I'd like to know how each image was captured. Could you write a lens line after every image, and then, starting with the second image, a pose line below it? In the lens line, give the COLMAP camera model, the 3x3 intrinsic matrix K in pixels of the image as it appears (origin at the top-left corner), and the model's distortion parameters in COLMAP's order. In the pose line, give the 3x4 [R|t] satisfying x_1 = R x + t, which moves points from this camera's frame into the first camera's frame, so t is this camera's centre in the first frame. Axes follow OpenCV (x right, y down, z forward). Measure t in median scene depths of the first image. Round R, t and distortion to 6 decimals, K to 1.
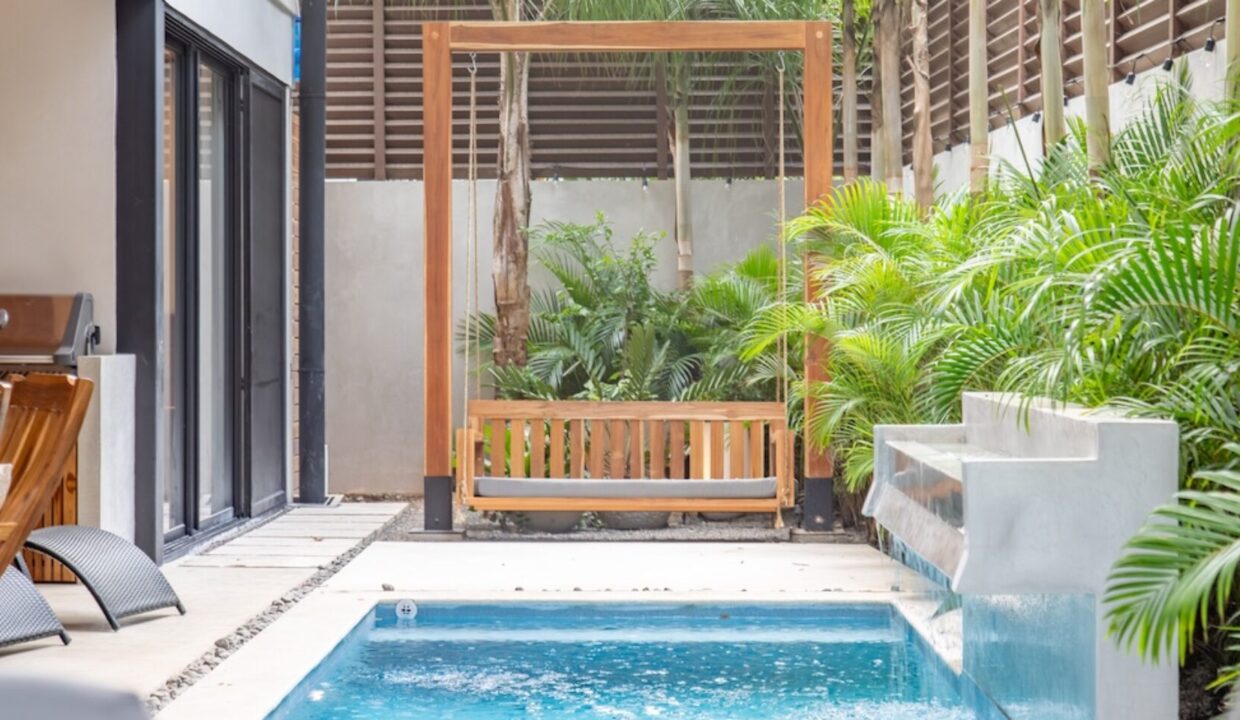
lens RADIAL K [[2469.9, 0, 619.3], [0, 2469.9, 357.5], [0, 0, 1]] dist [-0.076118, 0.000000]
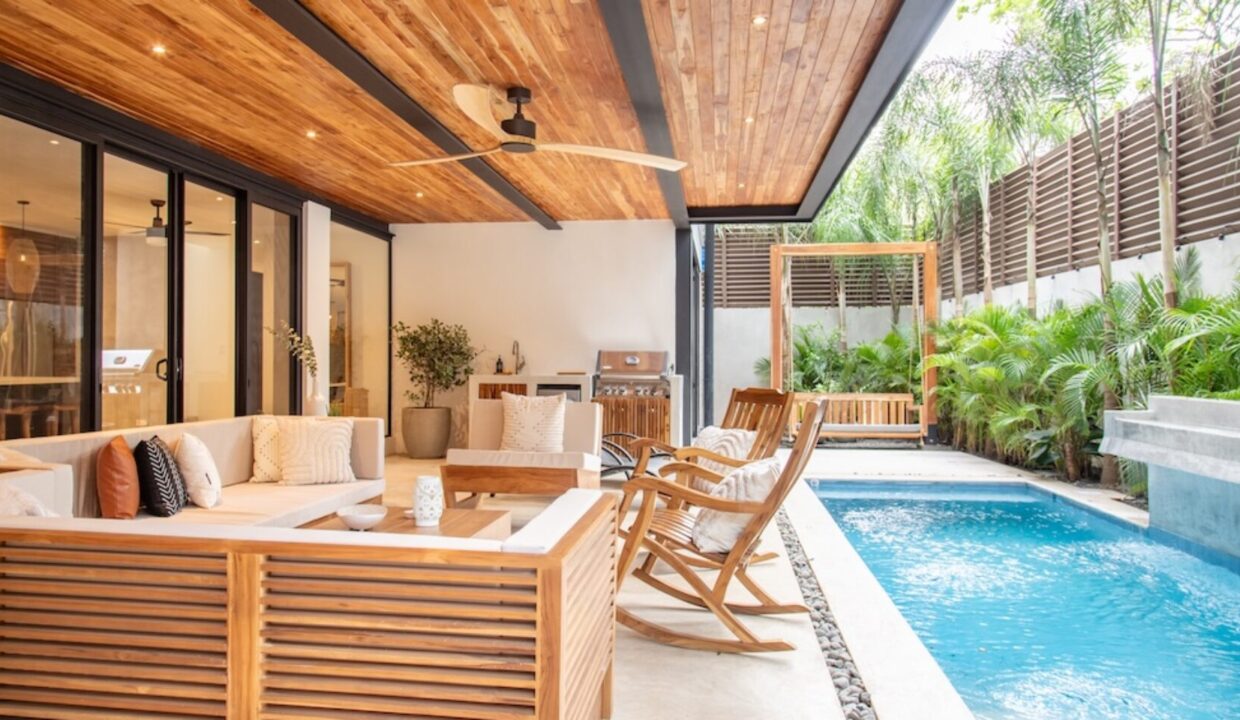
lens RADIAL K [[809.1, 0, 619.1], [0, 809.1, 364.8], [0, 0, 1]] dist [-0.010212, 0.001508]
pose [[0.993216, 0.001373, -0.116279, -0.131445], [-0.002332, 0.999964, -0.008110, -0.003970], [0.116263, 0.008326, 0.993184, 0.138122]]
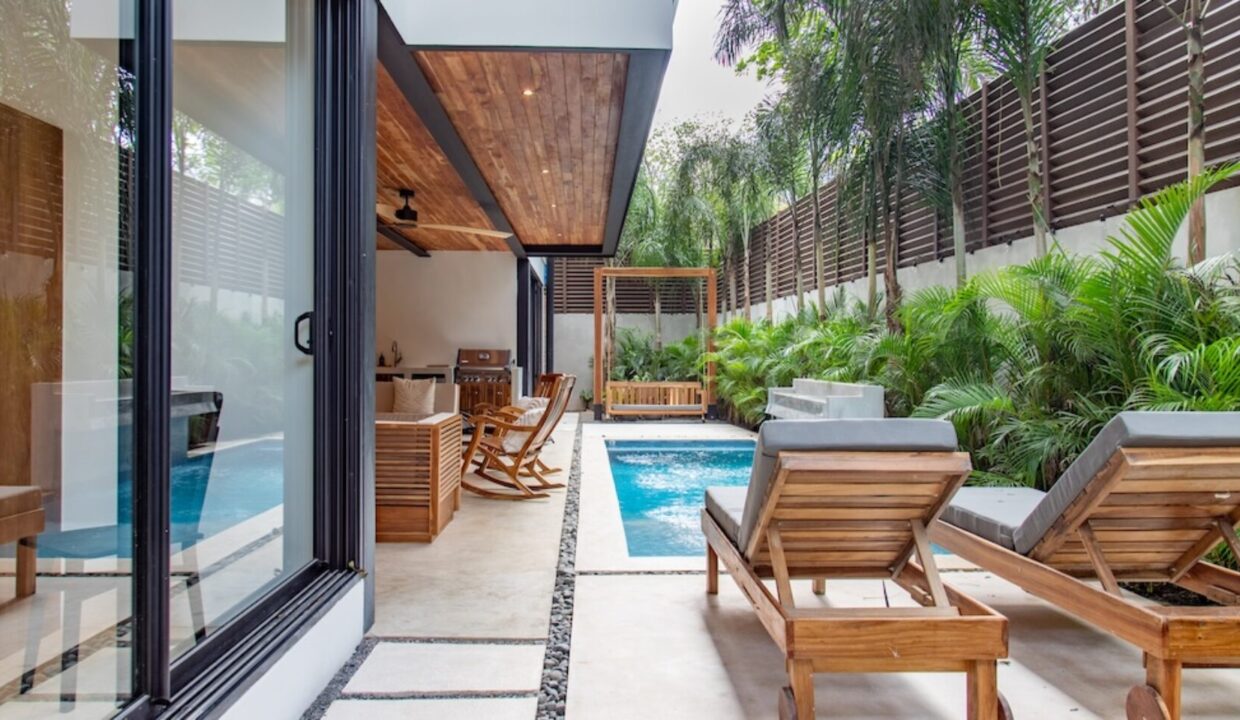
lens RADIAL K [[809.1, 0, 619.3], [0, 809.1, 361.3], [0, 0, 1]] dist [-0.010212, 0.001508]
pose [[0.998770, 0.003863, 0.049425, -0.094596], [-0.003510, 0.999968, -0.007235, -0.001545], [-0.049451, 0.007053, 0.998752, -0.089292]]
